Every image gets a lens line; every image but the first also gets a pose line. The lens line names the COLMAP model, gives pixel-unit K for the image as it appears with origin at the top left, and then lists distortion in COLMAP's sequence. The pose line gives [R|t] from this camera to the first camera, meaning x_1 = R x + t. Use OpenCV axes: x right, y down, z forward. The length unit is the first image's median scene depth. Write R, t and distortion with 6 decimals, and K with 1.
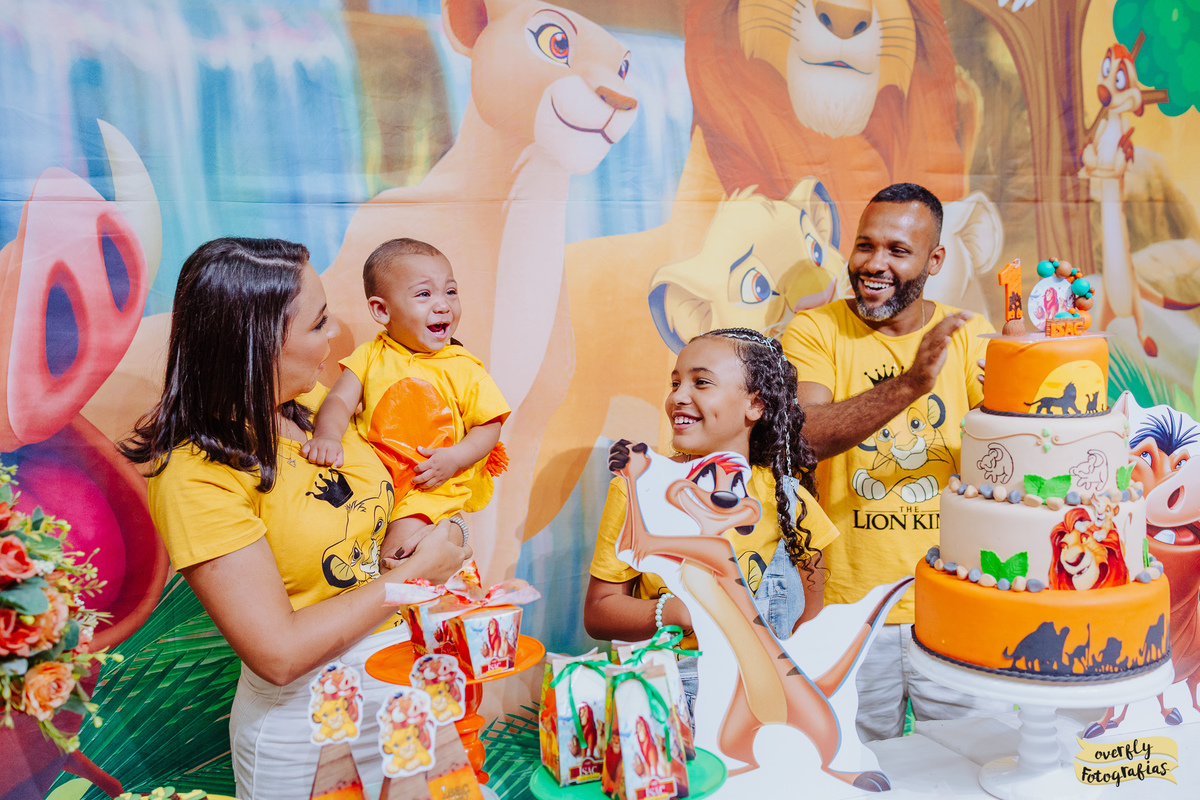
lens RADIAL K [[1212.9, 0, 599.7], [0, 1212.9, 400.8], [0, 0, 1]] dist [0.019250, 0.000000]
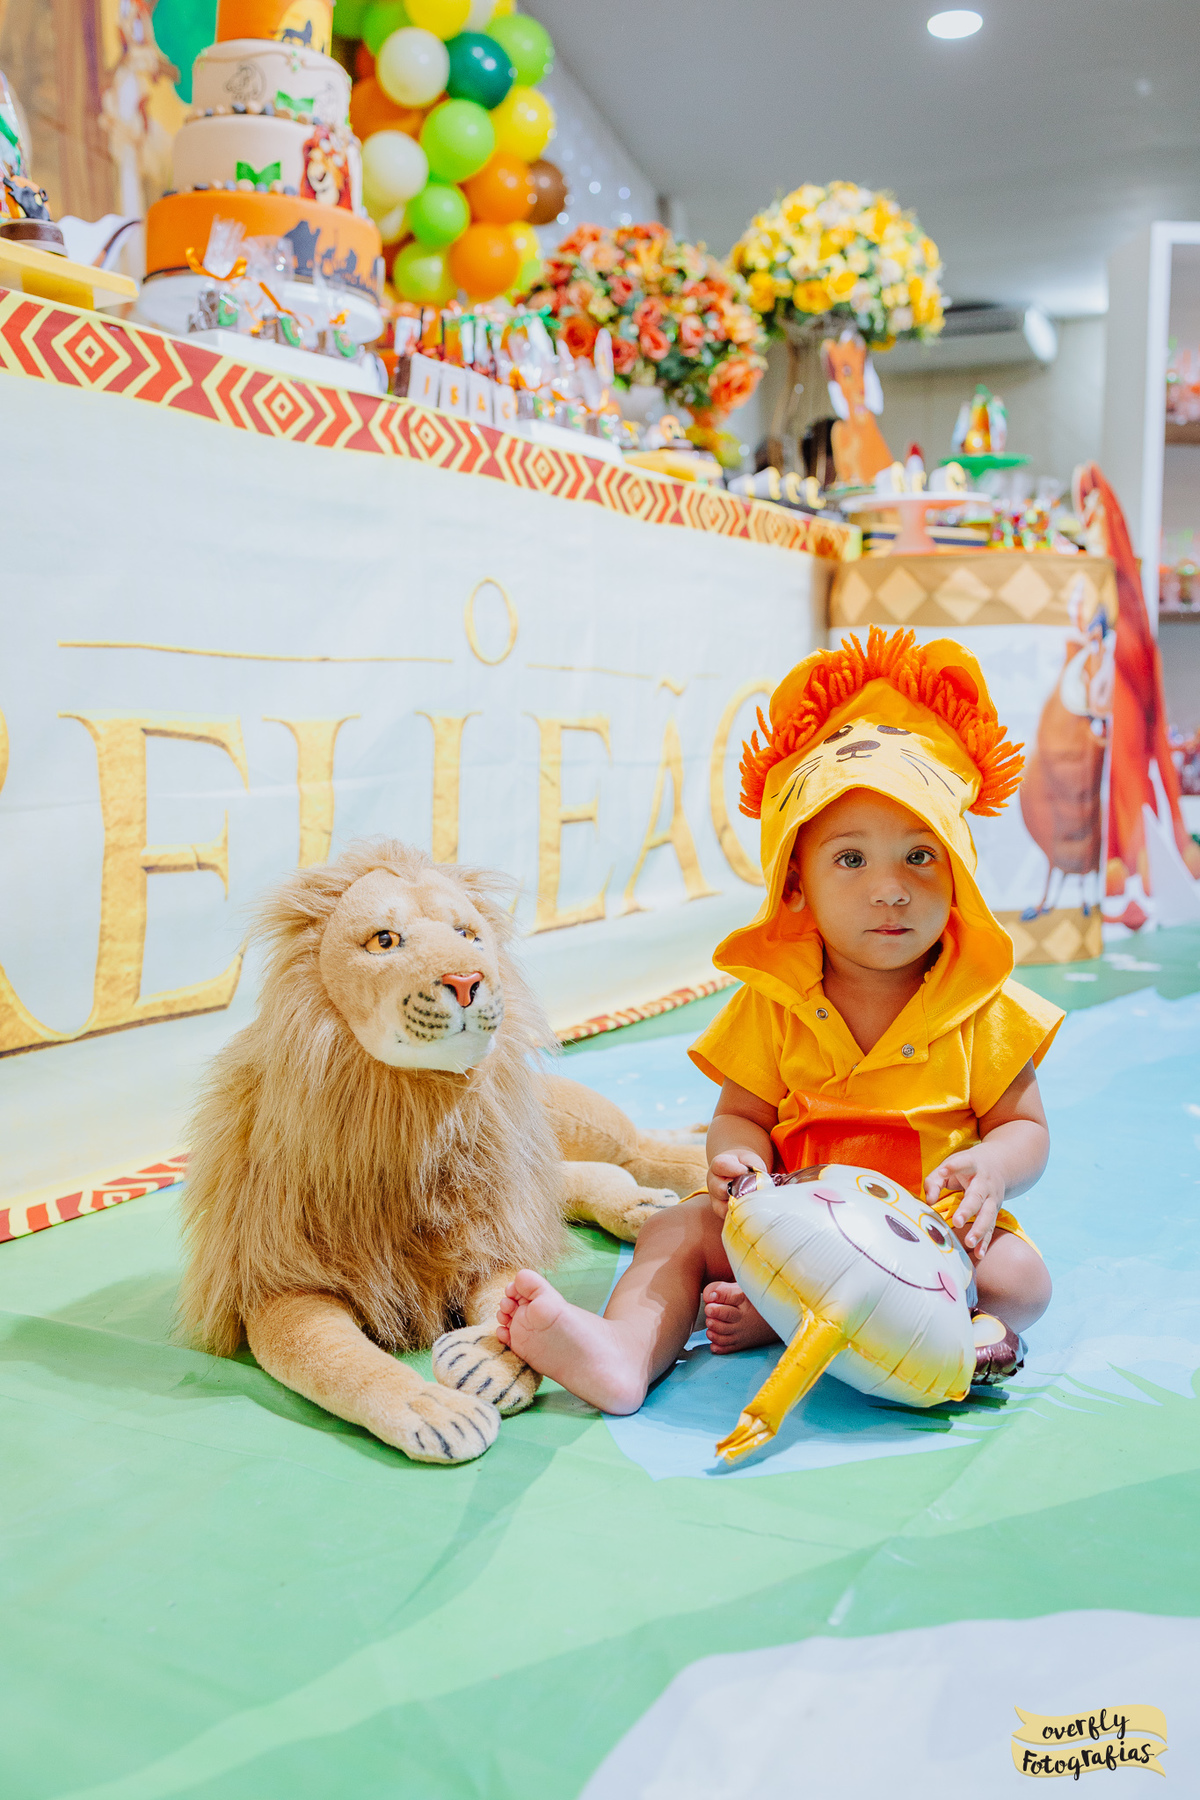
lens RADIAL K [[1819.3, 0, 600.5], [0, 1819.3, 899.9], [0, 0, 1]] dist [0.019250, 0.000000]
pose [[0.701719, -0.009240, 0.712394, -0.589606], [0.009480, 0.999948, 0.003632, 0.758862], [-0.712391, 0.004205, 0.701770, -0.312721]]
